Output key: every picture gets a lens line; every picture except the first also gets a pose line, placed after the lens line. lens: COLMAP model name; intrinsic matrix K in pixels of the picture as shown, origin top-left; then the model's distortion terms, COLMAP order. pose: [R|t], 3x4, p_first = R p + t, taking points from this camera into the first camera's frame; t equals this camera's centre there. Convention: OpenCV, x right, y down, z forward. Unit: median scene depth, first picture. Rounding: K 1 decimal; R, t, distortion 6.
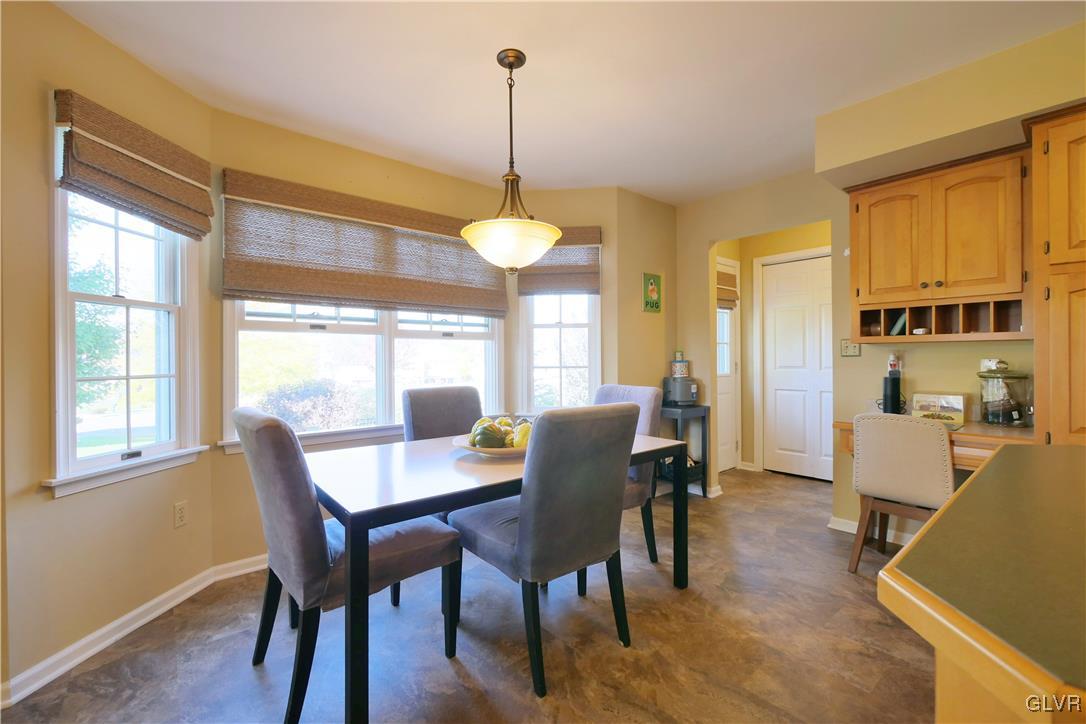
lens RADIAL K [[451.8, 0, 543.0], [0, 451.8, 362.0], [0, 0, 1]] dist [-0.003044, -0.000674]
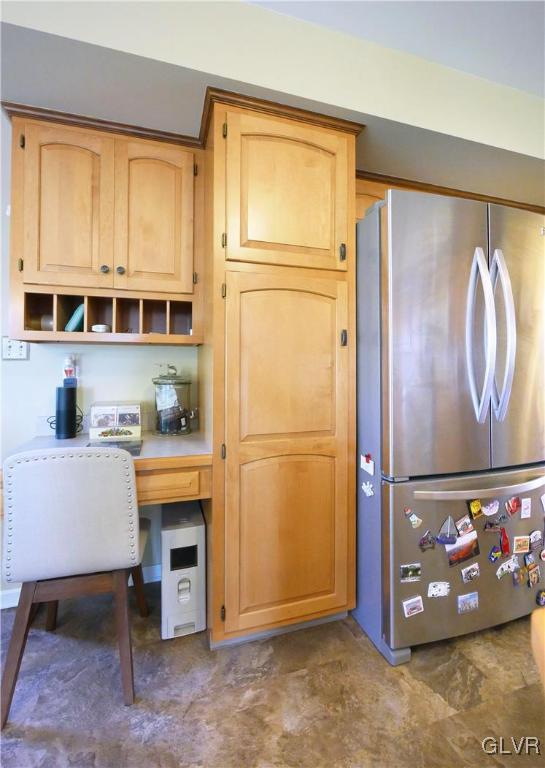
lens RADIAL K [[342.3, 0, 272.6], [0, 342.3, 364.4], [0, 0, 1]] dist [-0.002563, 0.000143]
pose [[0.372078, 0.021101, 0.927961, 0.388083], [0.002776, 0.999712, -0.023845, 0.010549], [-0.928197, 0.011449, 0.371913, 0.489080]]
